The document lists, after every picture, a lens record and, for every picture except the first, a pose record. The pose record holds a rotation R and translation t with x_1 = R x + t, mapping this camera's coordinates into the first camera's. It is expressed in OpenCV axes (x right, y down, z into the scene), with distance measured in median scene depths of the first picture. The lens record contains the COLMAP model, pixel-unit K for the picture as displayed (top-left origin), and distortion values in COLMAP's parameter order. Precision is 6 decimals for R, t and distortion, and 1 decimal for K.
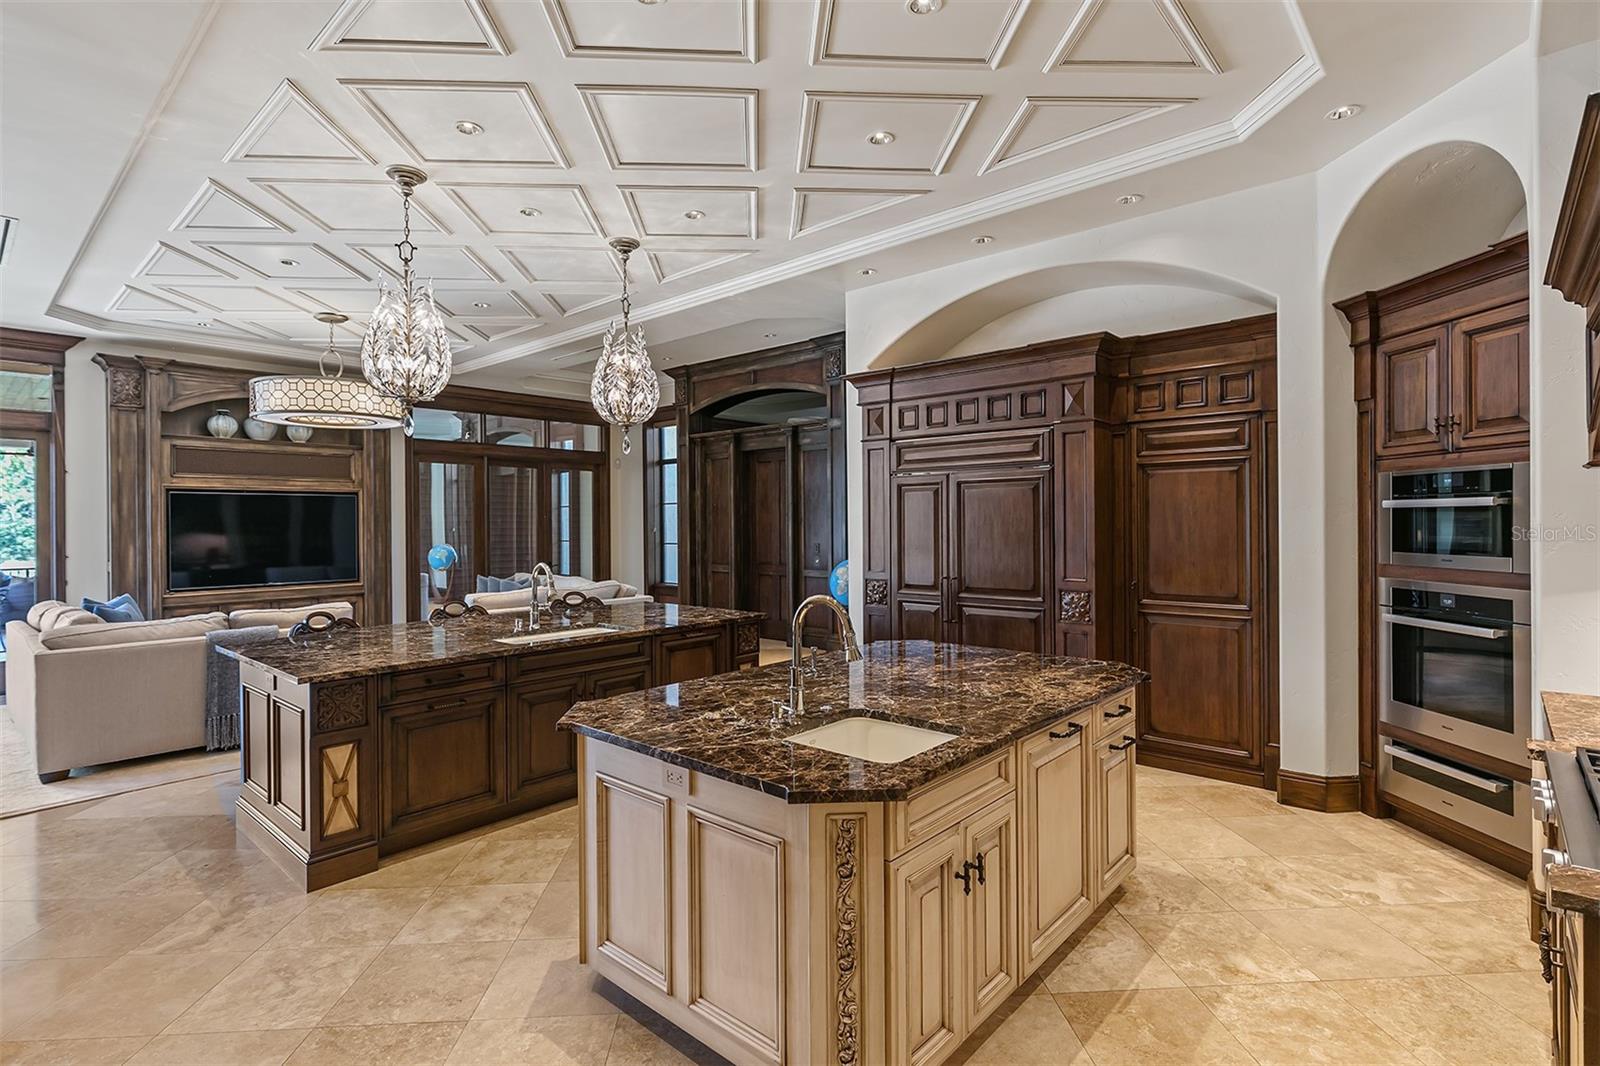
lens RADIAL K [[776.6, 0, 803.7], [0, 776.6, 526.5], [0, 0, 1]] dist [-0.003452, -0.001131]
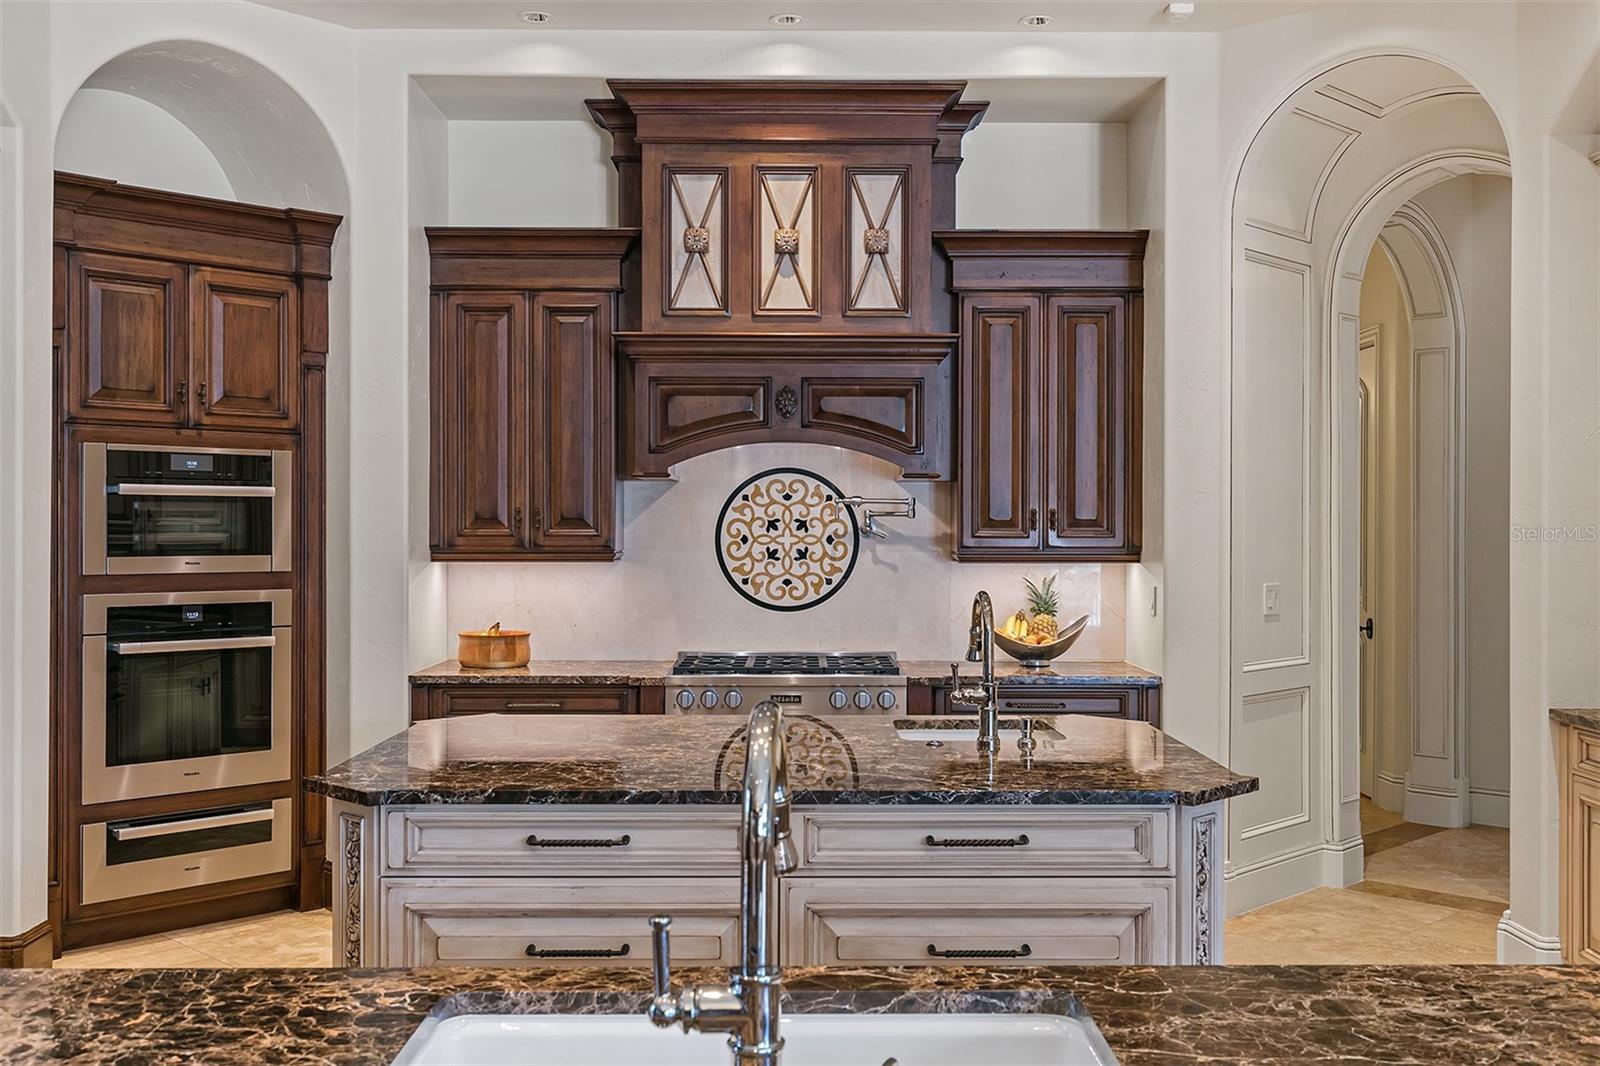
lens RADIAL K [[1526.5, 0, 791.4], [0, 1526.5, 529.8], [0, 0, 1]] dist [0.002367, 0.000000]
pose [[-0.667111, 0.006149, 0.744933, -0.359952], [0.010601, 0.999943, 0.001240, 0.006584], [-0.744883, 0.008724, -0.667138, 0.763452]]
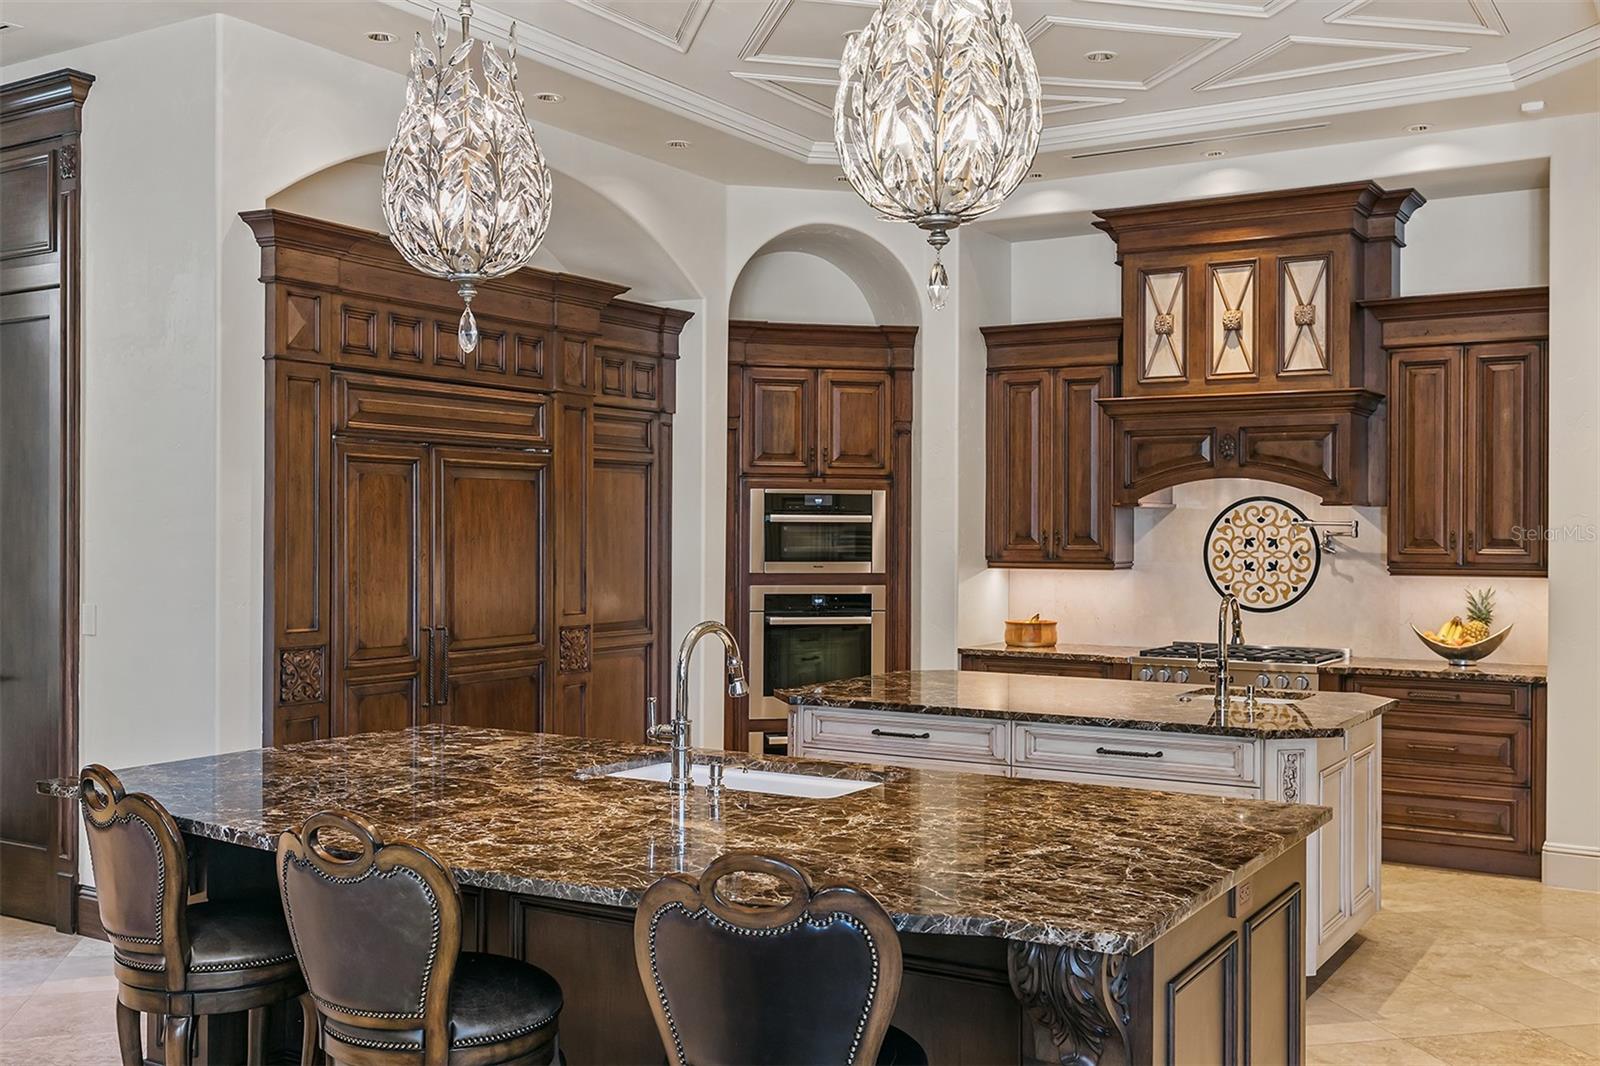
lens RADIAL K [[1526.5, 0, 809.3], [0, 1526.5, 529.1], [0, 0, 1]] dist [0.002367, 0.000000]
pose [[-0.170778, 0.010642, 0.985252, -0.722324], [0.005564, 0.999936, -0.009837, 0.004139], [-0.985294, 0.003802, -0.170826, 0.682187]]
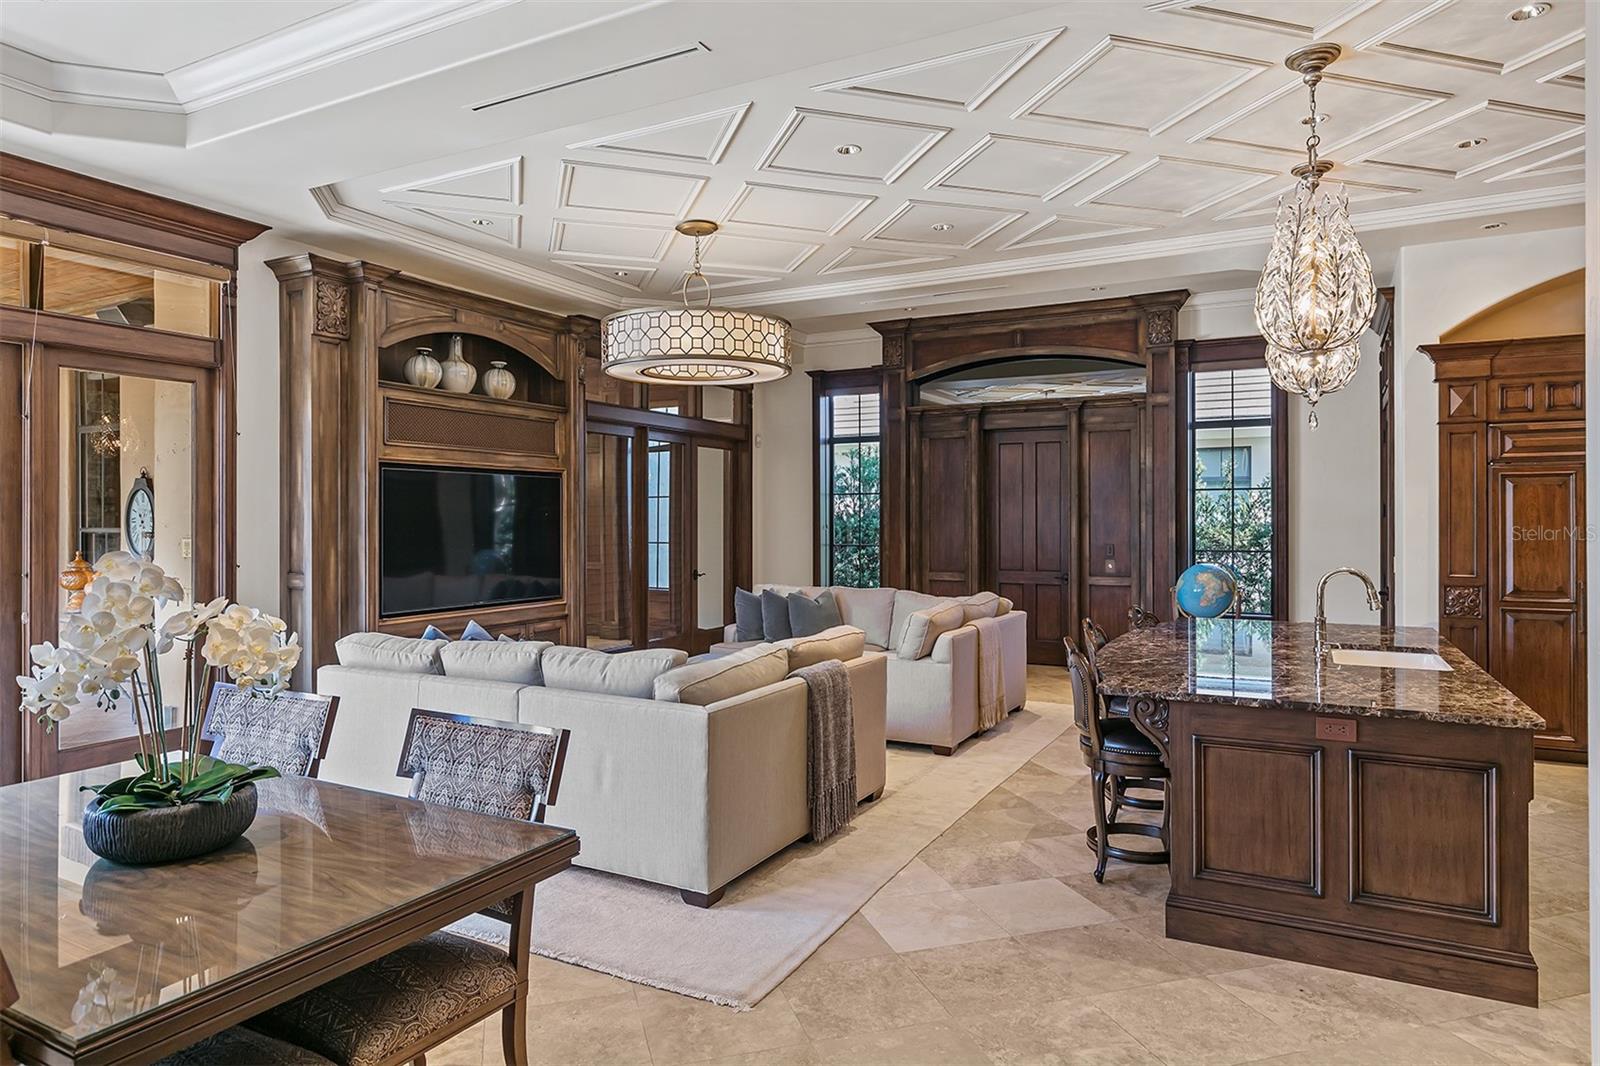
lens RADIAL K [[945.0, 0, 798.4], [0, 945.0, 525.8], [0, 0, 1]] dist [-0.000126, 0.001476]
pose [[0.971786, 0.003178, 0.235841, -0.688982], [-0.003755, 0.999991, 0.001997, 0.002122], [-0.235833, -0.002827, 0.971790, 0.129811]]
